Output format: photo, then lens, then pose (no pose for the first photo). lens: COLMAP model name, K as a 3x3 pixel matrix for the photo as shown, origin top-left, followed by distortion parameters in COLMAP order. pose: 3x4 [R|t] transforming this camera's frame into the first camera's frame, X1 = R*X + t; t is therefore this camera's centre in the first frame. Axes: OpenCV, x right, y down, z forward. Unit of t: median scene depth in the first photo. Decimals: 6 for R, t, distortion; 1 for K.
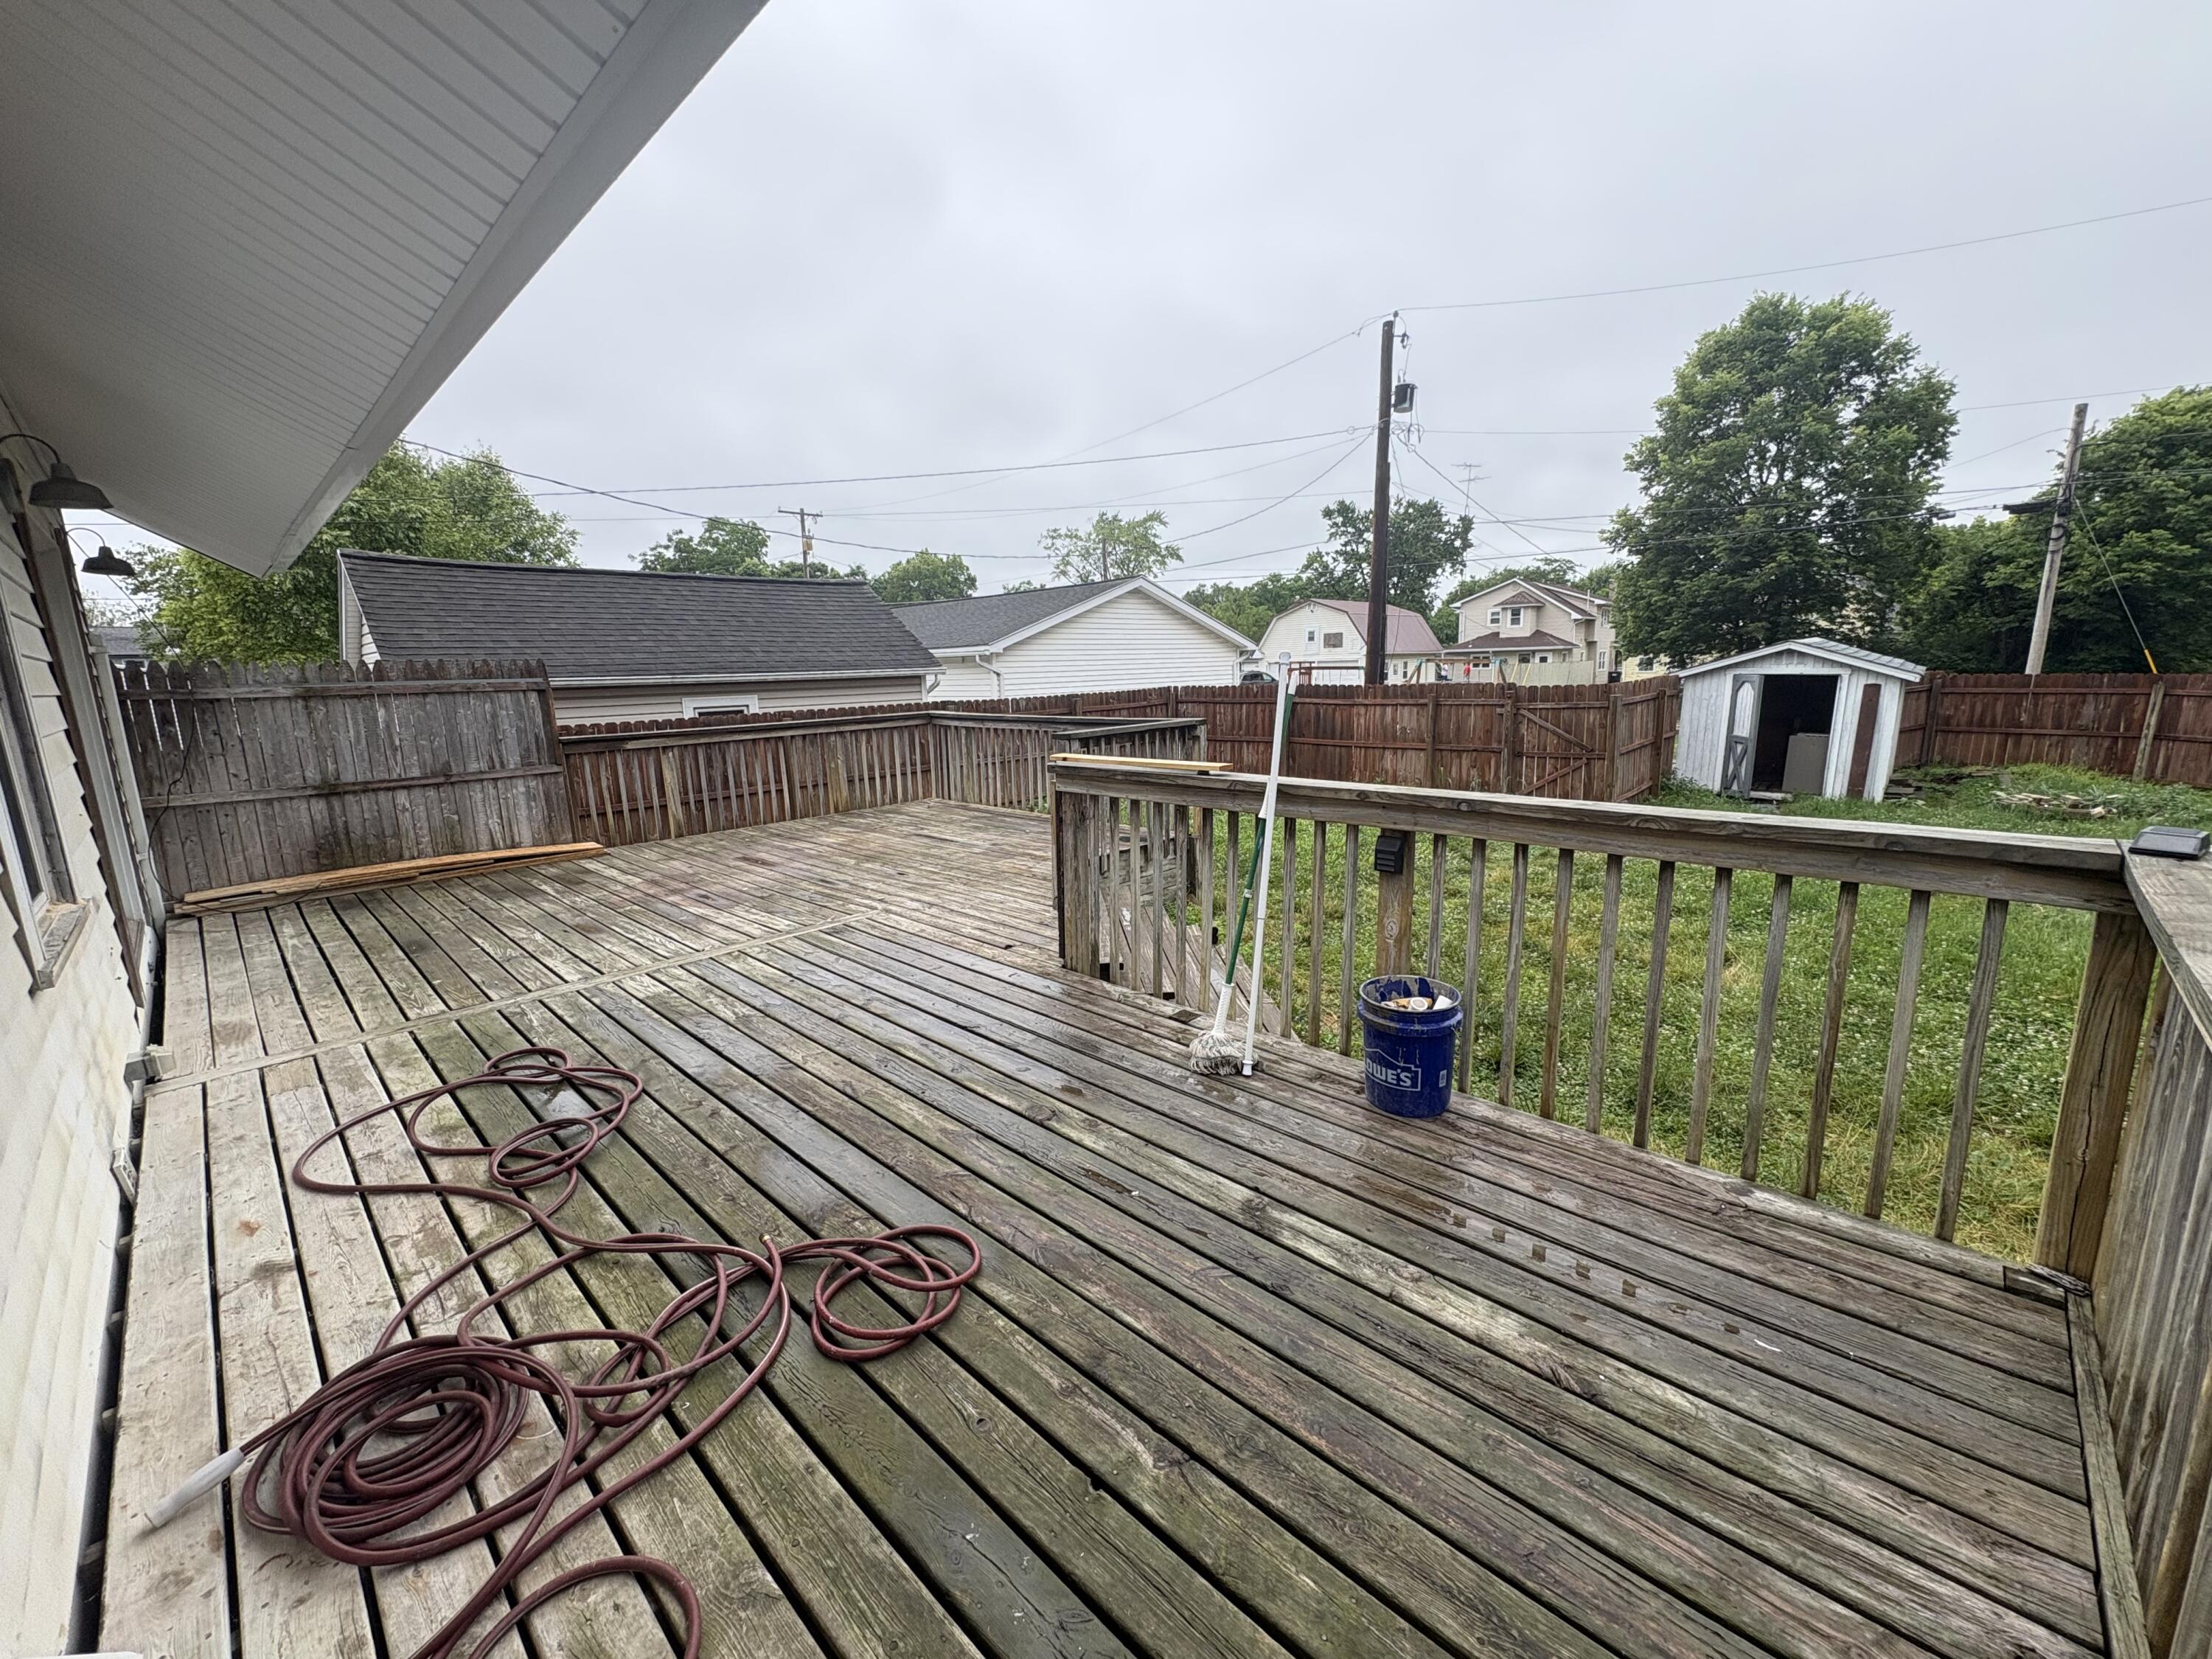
lens RADIAL K [[883.4, 0, 1101.7], [0, 883.4, 826.3], [0, 0, 1]] dist [-0.000847, 0.000562]
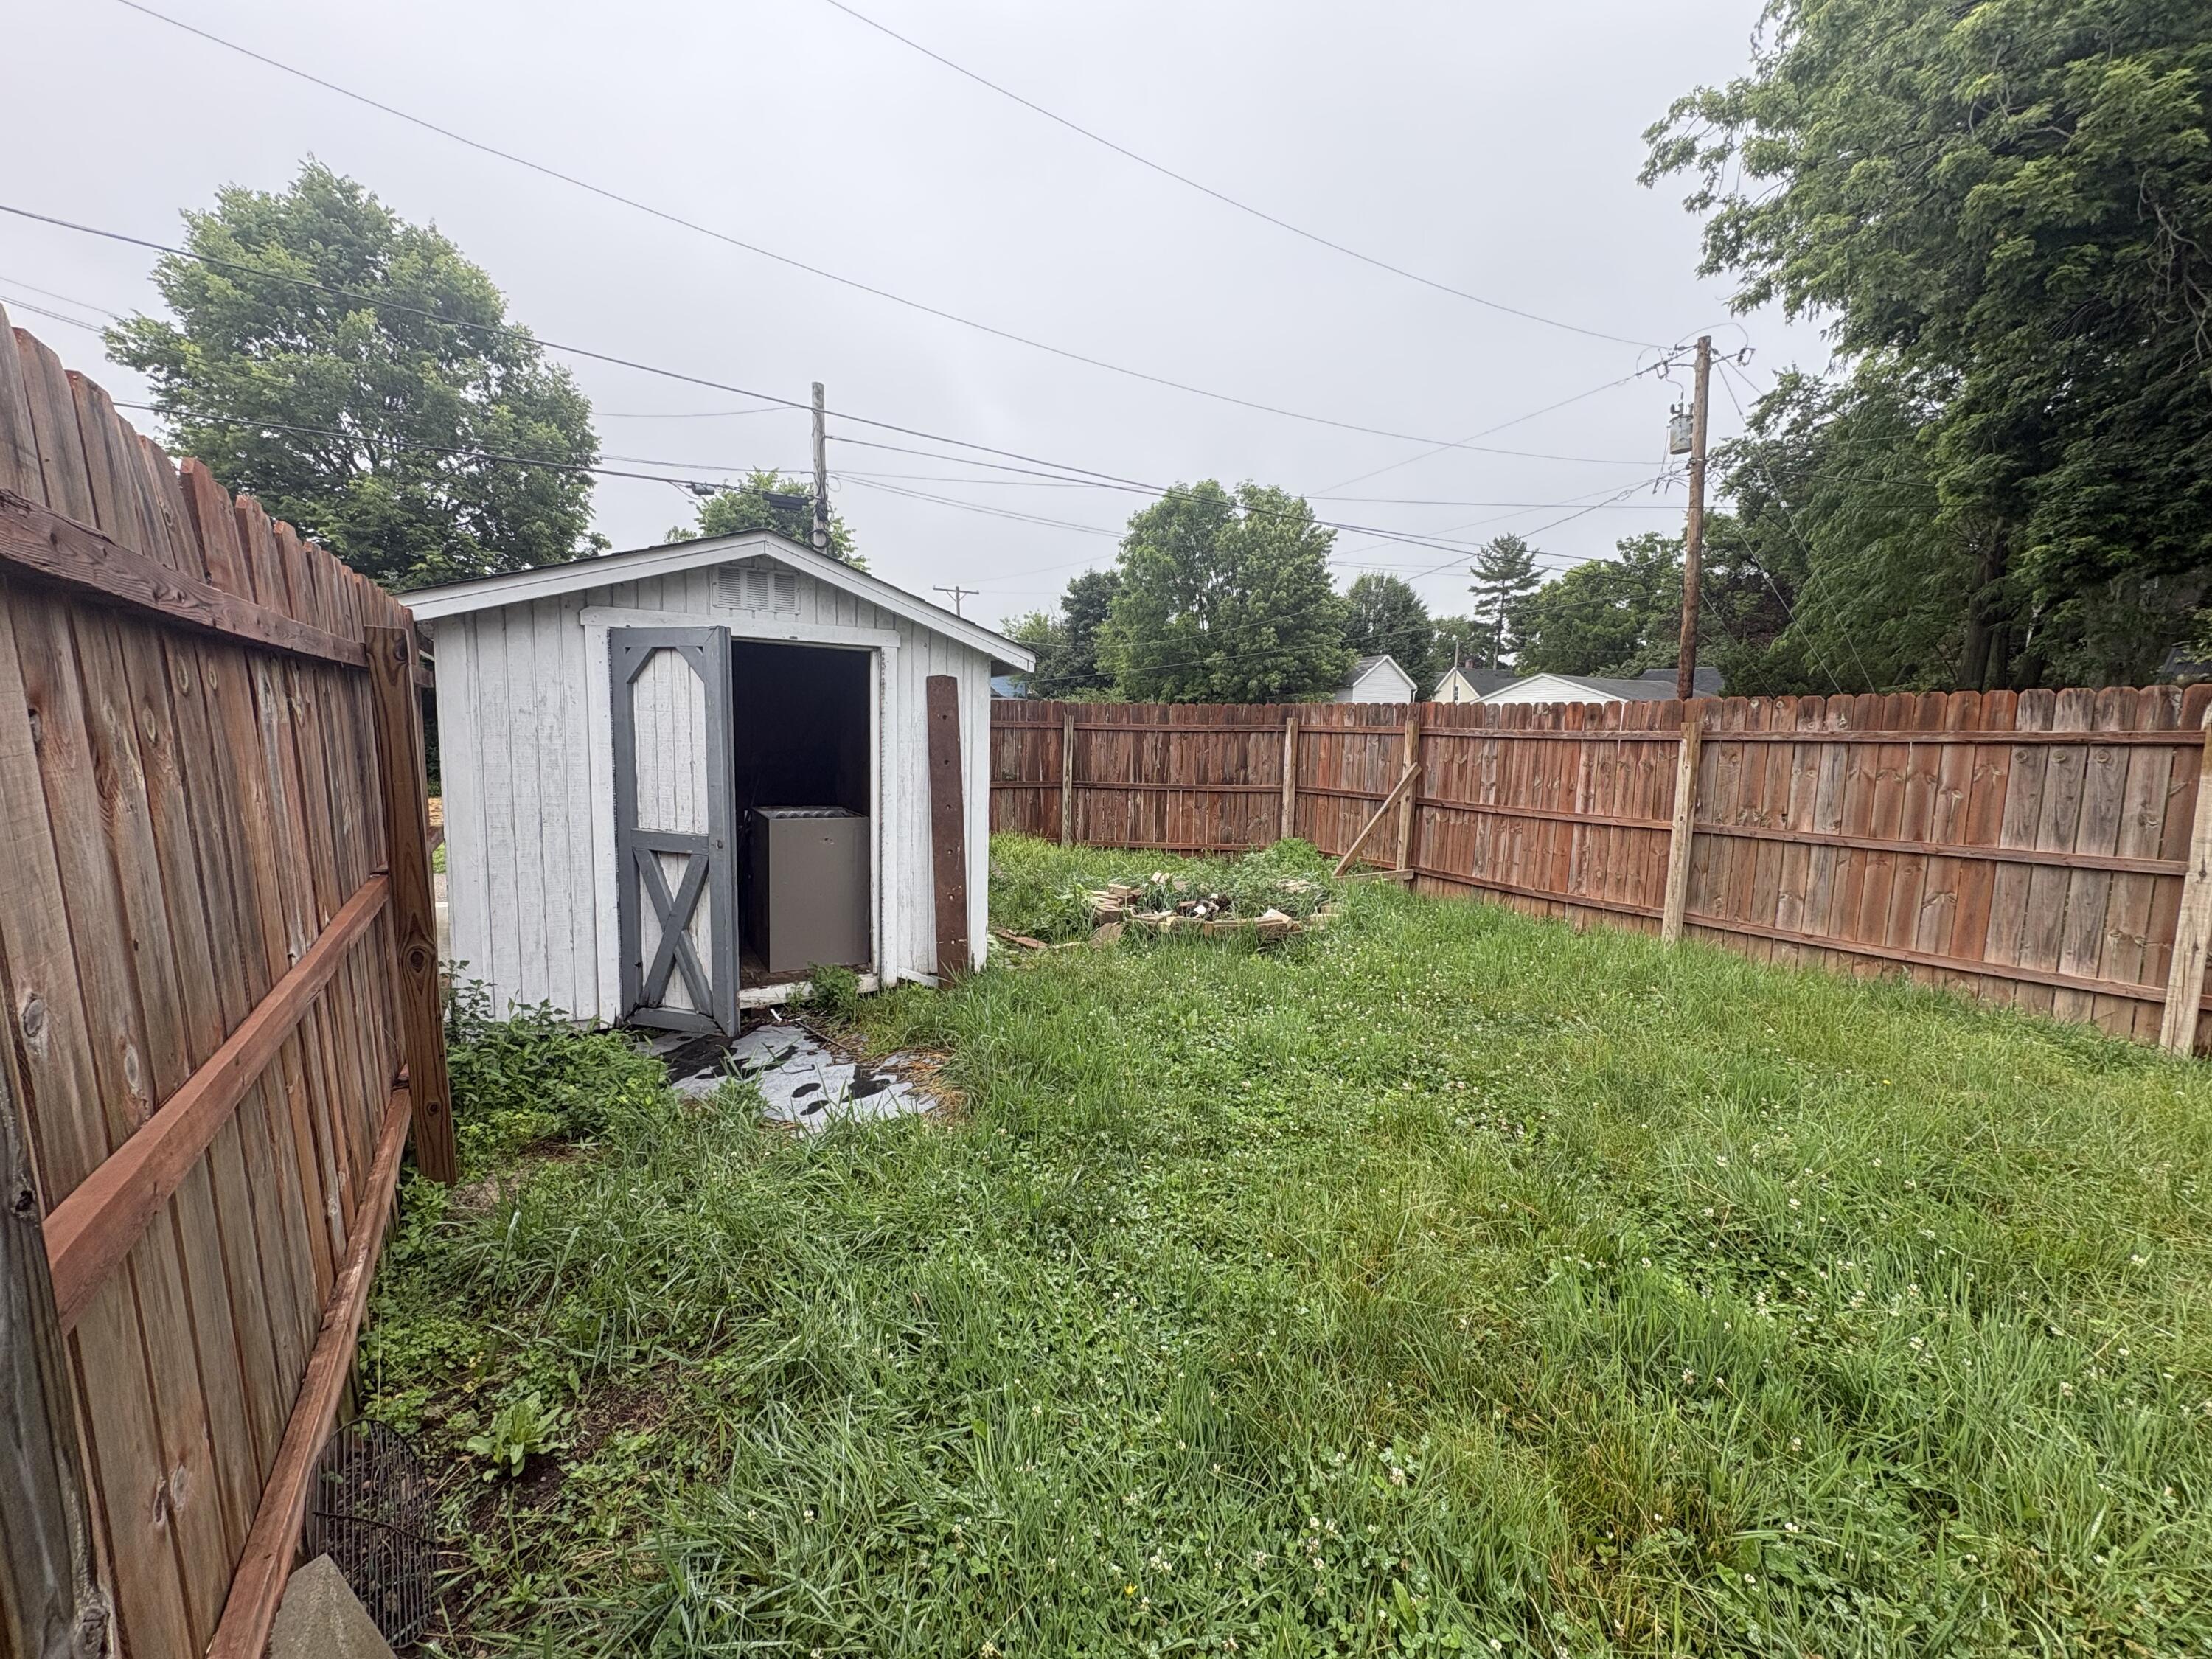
lens RADIAL K [[883.4, 0, 1101.7], [0, 883.4, 826.3], [0, 0, 1]] dist [-0.000847, 0.000562]
pose [[0.242379, -0.079627, 0.966908, 1.800830], [0.162474, 0.985883, 0.040462, -0.354508], [-0.956480, 0.147290, 0.251895, 3.012026]]
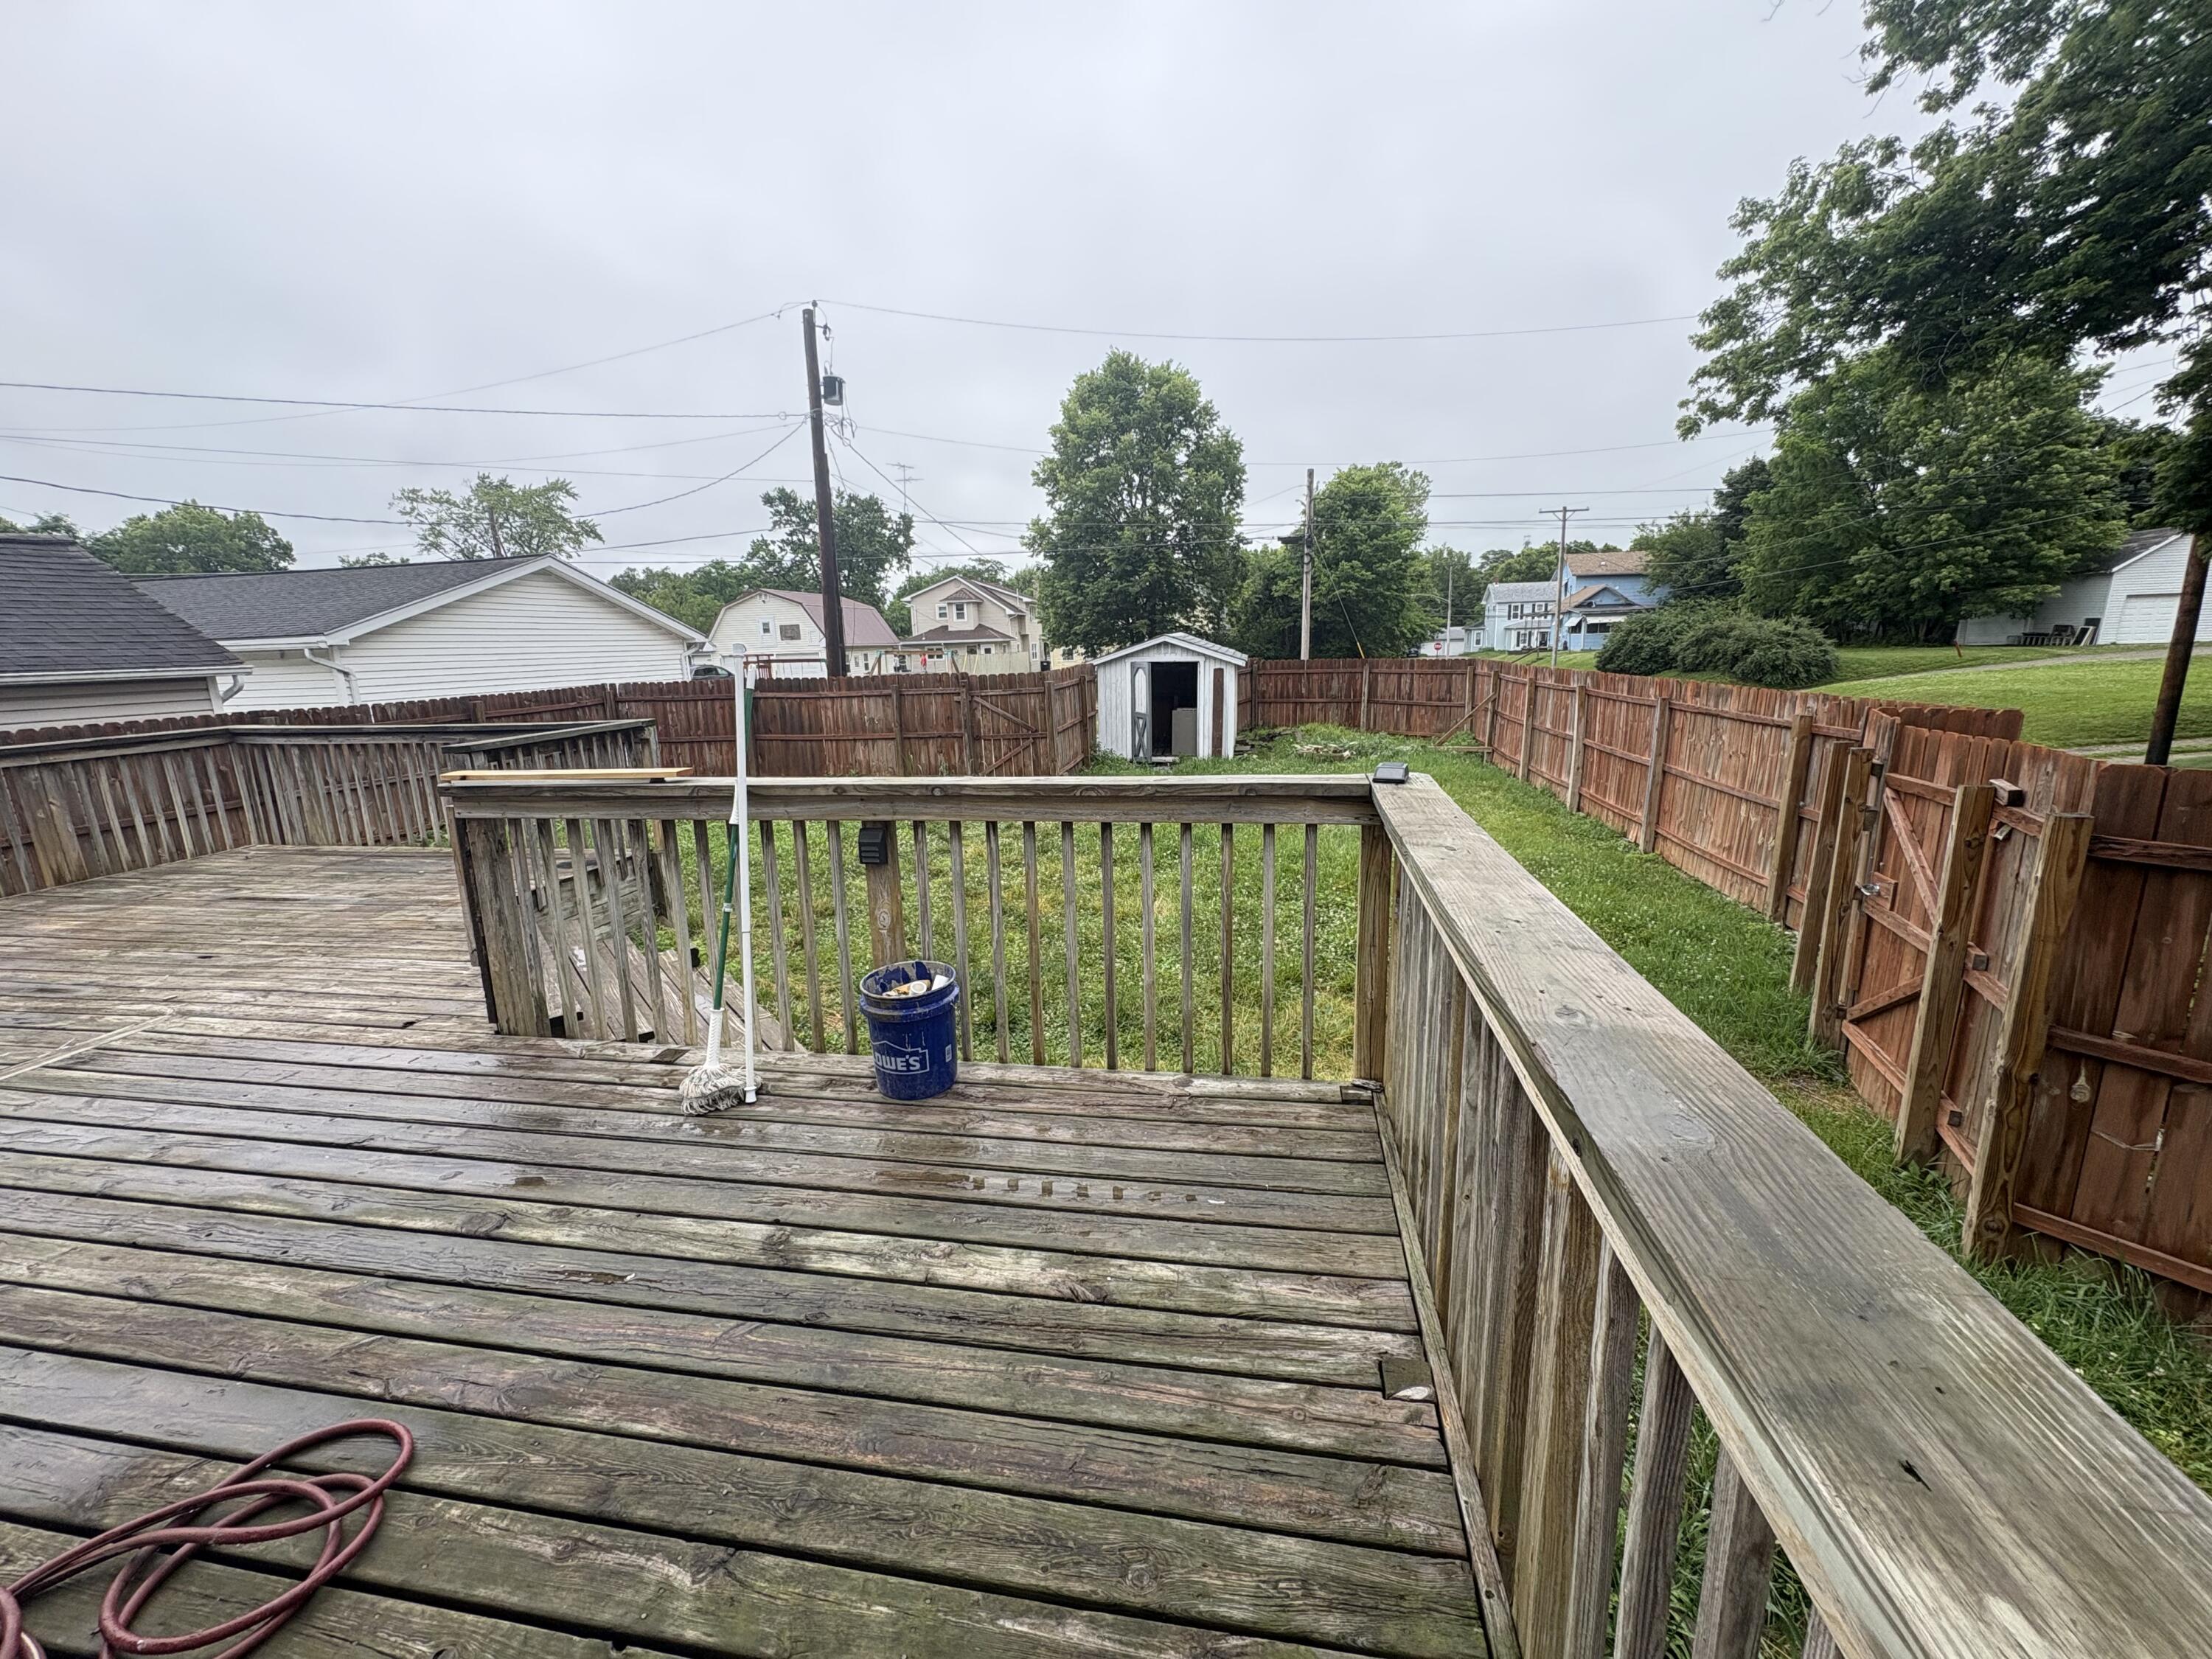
lens RADIAL K [[883.4, 0, 1101.7], [0, 883.4, 826.3], [0, 0, 1]] dist [-0.000847, 0.000562]
pose [[0.834818, -0.112071, 0.538998, 0.003487], [0.107572, 0.993395, 0.039941, -0.001519], [-0.539914, 0.024638, 0.841359, 0.012079]]
